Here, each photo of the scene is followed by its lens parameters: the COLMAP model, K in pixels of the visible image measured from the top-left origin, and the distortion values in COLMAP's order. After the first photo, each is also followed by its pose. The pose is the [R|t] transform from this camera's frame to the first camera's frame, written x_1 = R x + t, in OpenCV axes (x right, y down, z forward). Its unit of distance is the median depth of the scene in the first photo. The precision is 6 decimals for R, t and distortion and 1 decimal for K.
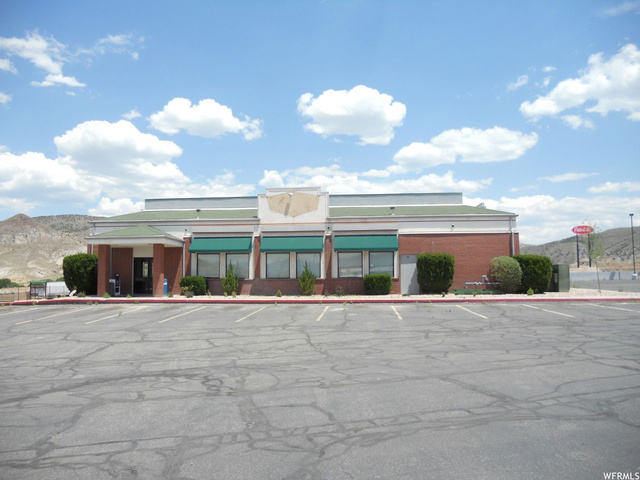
lens RADIAL K [[477.2, 0, 351.4], [0, 477.2, 242.6], [0, 0, 1]] dist [-0.055677, 0.006468]
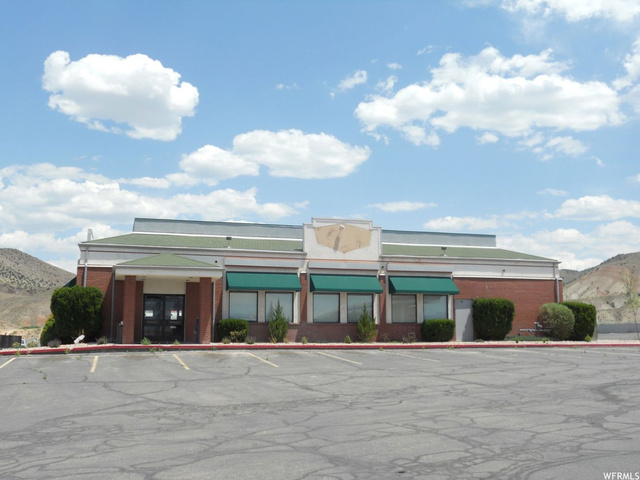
lens RADIAL K [[706.3, 0, 320.0], [0, 706.3, 240.0], [0, 0, 1]] dist [-0.016946, -0.004436]
pose [[0.932819, 0.055953, 0.355976, -0.619767], [-0.032713, 0.996941, -0.070978, 0.016514], [-0.358858, 0.054565, 0.931796, -0.191570]]
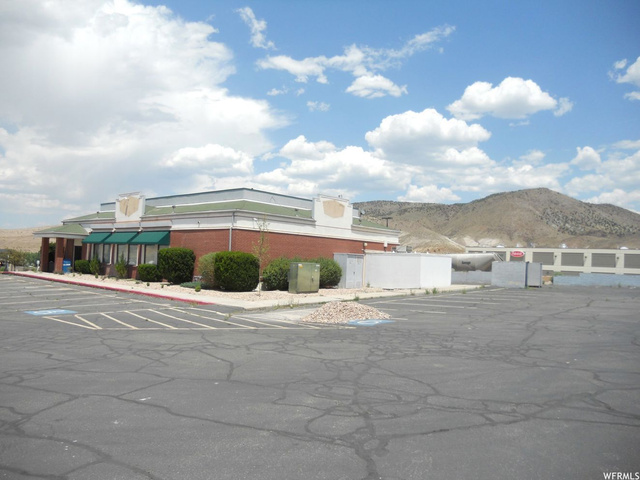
lens RADIAL K [[477.2, 0, 351.4], [0, 477.2, 242.6], [0, 0, 1]] dist [-0.055677, 0.006468]
pose [[0.807088, 0.017180, -0.590182, 1.085955], [0.004252, 0.999382, 0.034906, -0.025083], [0.590416, -0.030682, 0.806515, 0.336739]]
